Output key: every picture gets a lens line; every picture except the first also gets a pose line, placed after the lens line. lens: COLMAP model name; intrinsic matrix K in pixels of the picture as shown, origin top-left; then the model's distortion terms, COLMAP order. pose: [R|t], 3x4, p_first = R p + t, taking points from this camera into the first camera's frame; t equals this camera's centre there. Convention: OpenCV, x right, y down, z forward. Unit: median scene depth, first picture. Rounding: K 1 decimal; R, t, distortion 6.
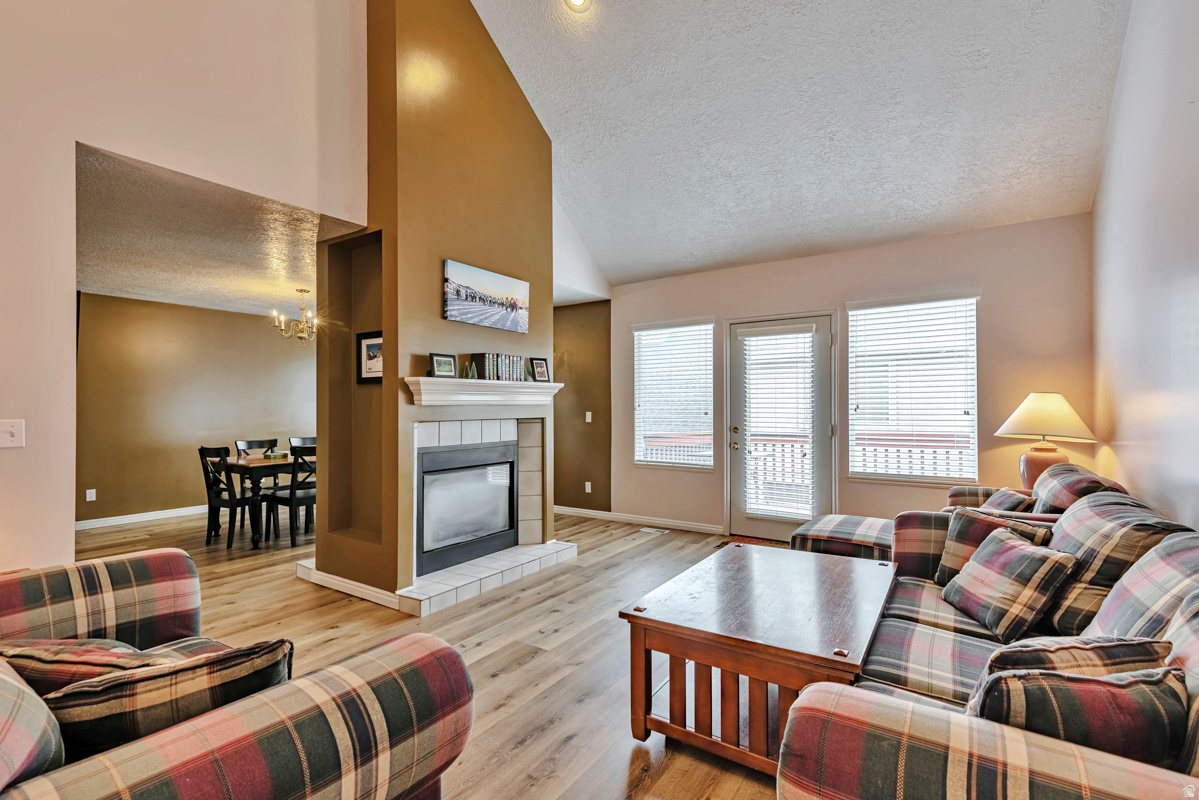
lens RADIAL K [[542.4, 0, 591.0], [0, 542.4, 396.9], [0, 0, 1]] dist [0.000273, -0.000027]
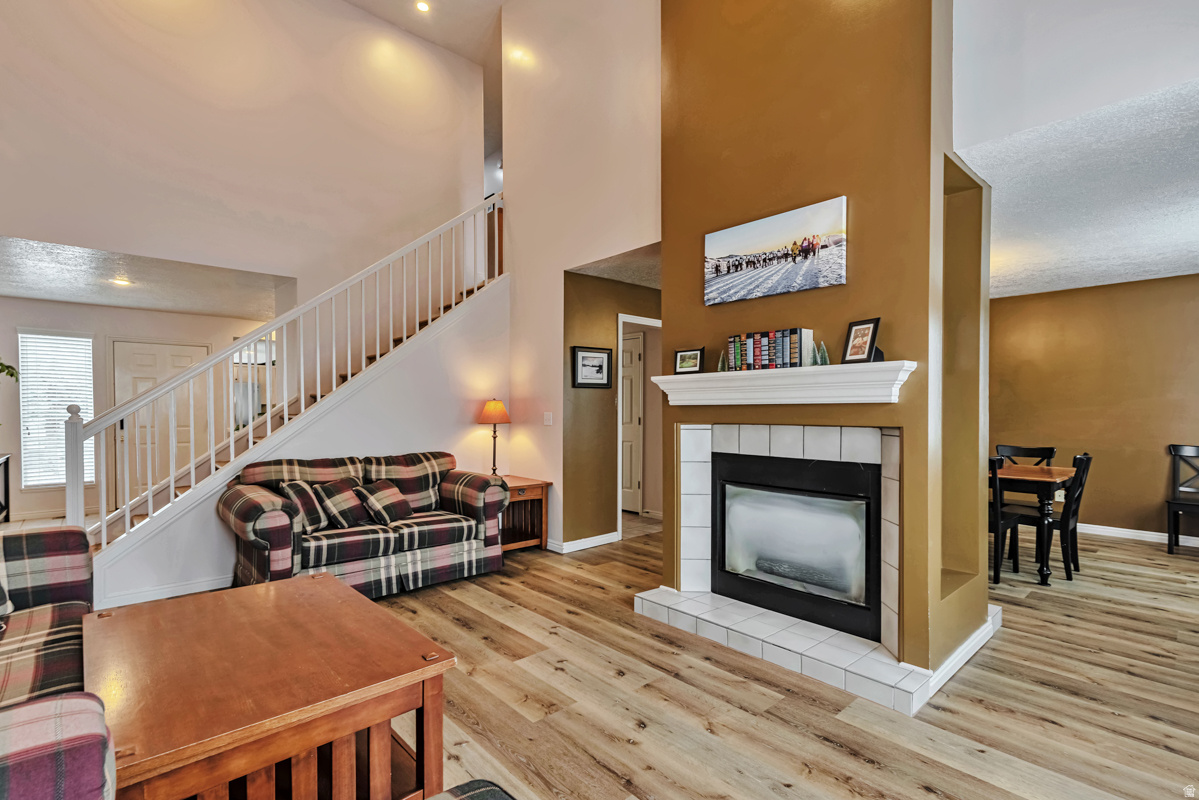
lens RADIAL K [[569.2, 0, 640.1], [0, 569.2, 413.8], [0, 0, 1]] dist [0.000391, -0.000079]
pose [[-0.206090, 0.013255, -0.978443, 0.622140], [0.015712, 0.999824, 0.010236, 0.017922], [0.978407, -0.013263, -0.206262, 1.048532]]
